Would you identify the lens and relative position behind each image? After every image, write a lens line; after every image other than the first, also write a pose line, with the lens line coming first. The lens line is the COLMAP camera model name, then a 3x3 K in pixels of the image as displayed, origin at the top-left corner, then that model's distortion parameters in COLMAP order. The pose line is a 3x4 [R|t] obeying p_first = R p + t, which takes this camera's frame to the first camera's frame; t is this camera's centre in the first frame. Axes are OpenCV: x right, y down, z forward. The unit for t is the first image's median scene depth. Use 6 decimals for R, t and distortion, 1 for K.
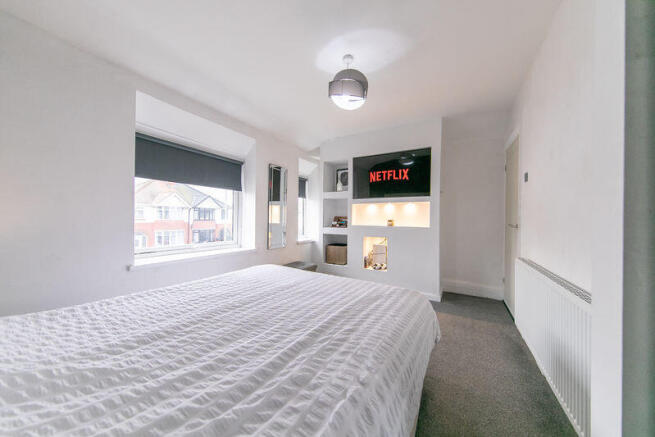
lens RADIAL K [[218.9, 0, 327.5], [0, 218.9, 218.5], [0, 0, 1]] dist [0.001009, -0.000074]
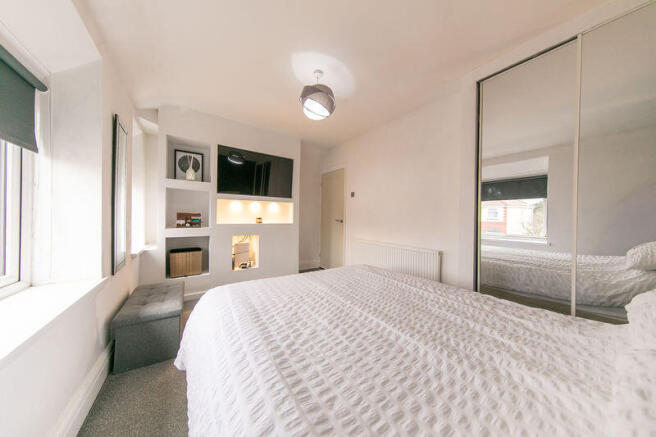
lens RADIAL K [[209.7, 0, 328.0], [0, 209.7, 218.5], [0, 0, 1]] dist [0.000555, 0.000025]
pose [[0.407057, -0.013241, 0.913307, -0.479390], [-0.009192, 0.999785, 0.018591, -0.010221], [-0.913356, -0.015963, 0.406848, 0.285816]]
